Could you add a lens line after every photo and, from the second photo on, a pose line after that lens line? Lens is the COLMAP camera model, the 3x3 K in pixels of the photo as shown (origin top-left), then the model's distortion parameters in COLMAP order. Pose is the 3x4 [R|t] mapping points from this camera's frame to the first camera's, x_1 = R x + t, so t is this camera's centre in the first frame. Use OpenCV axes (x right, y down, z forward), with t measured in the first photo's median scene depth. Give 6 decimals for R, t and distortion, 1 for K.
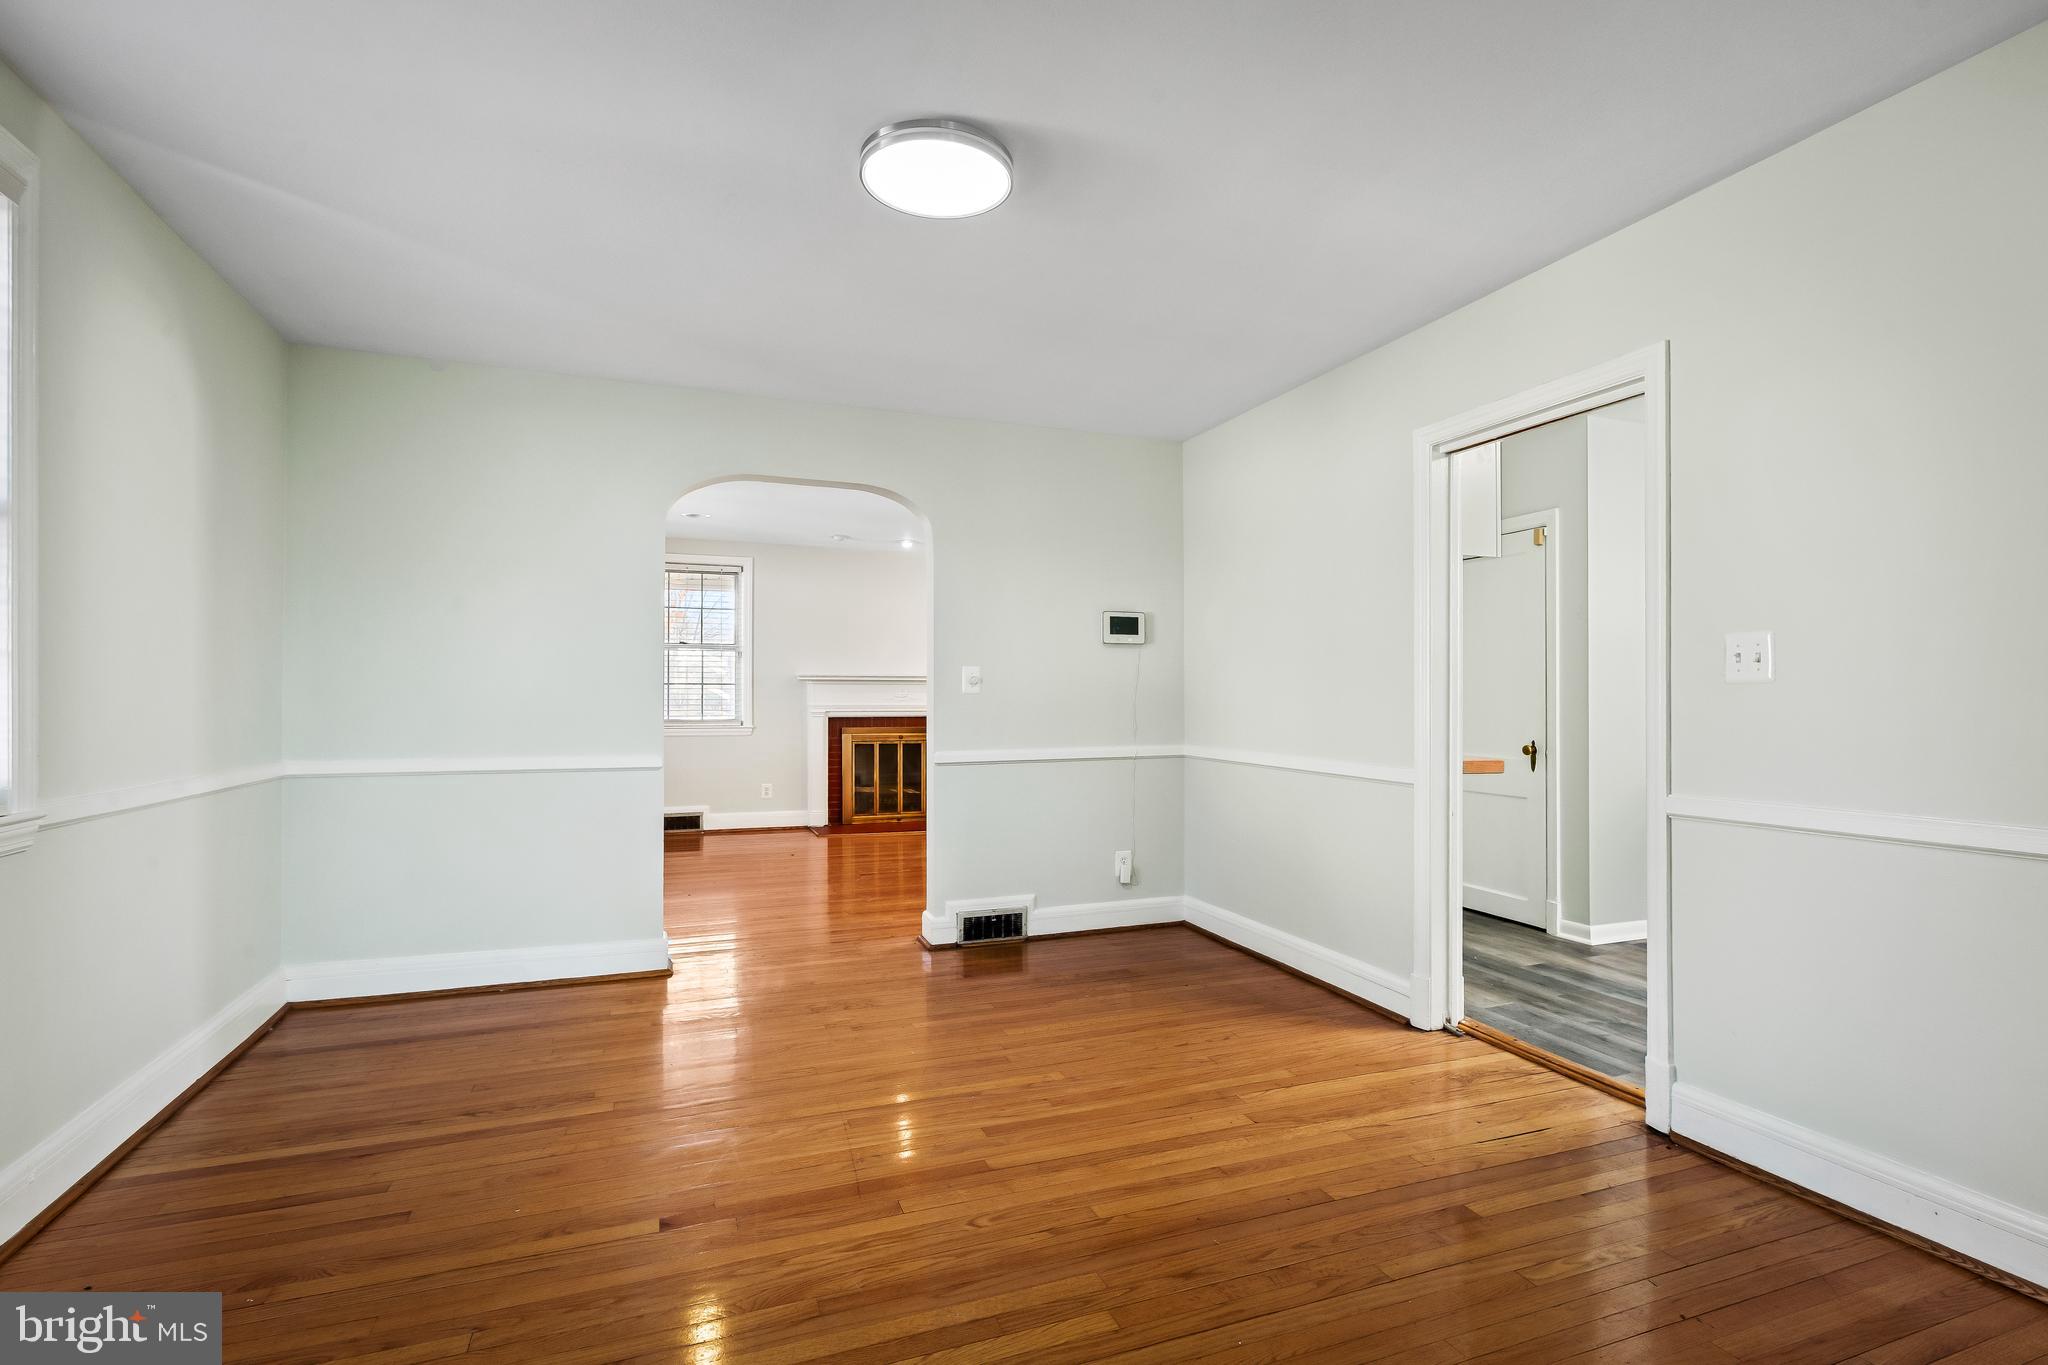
lens RADIAL K [[938.7, 0, 1024.3], [0, 938.7, 673.4], [0, 0, 1]] dist [-0.001770, -0.000482]
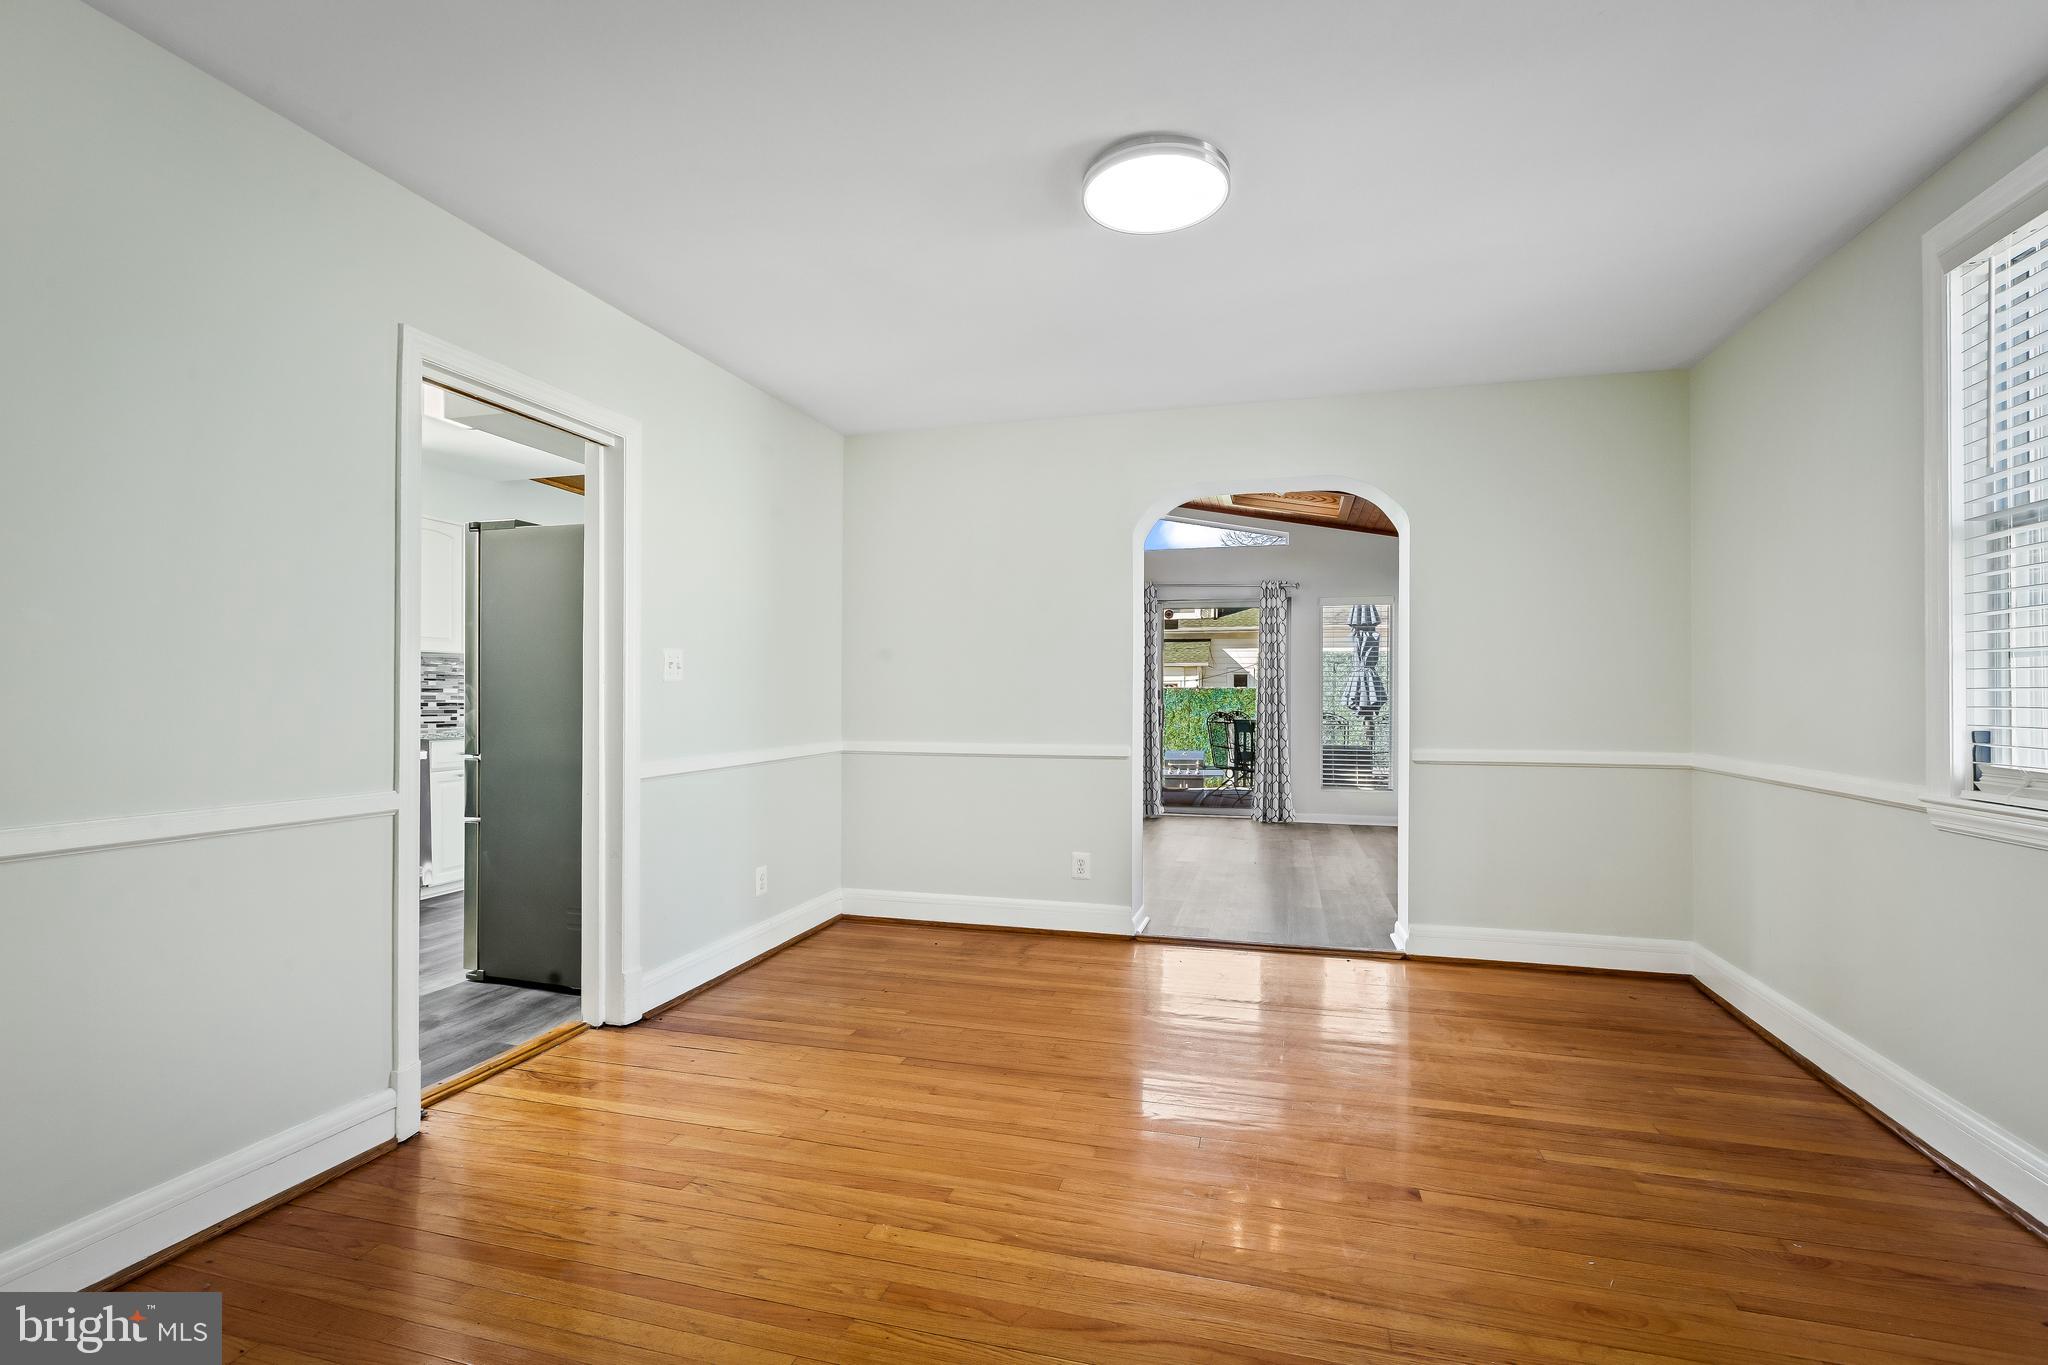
lens RADIAL K [[935.4, 0, 1017.3], [0, 935.4, 703.0], [0, 0, 1]] dist [-0.001911, 0.000575]
pose [[-0.801130, -0.005321, 0.598466, -0.513481], [-0.020344, 0.999625, -0.018346, 0.051778], [-0.598144, -0.026873, -0.800938, 1.675525]]
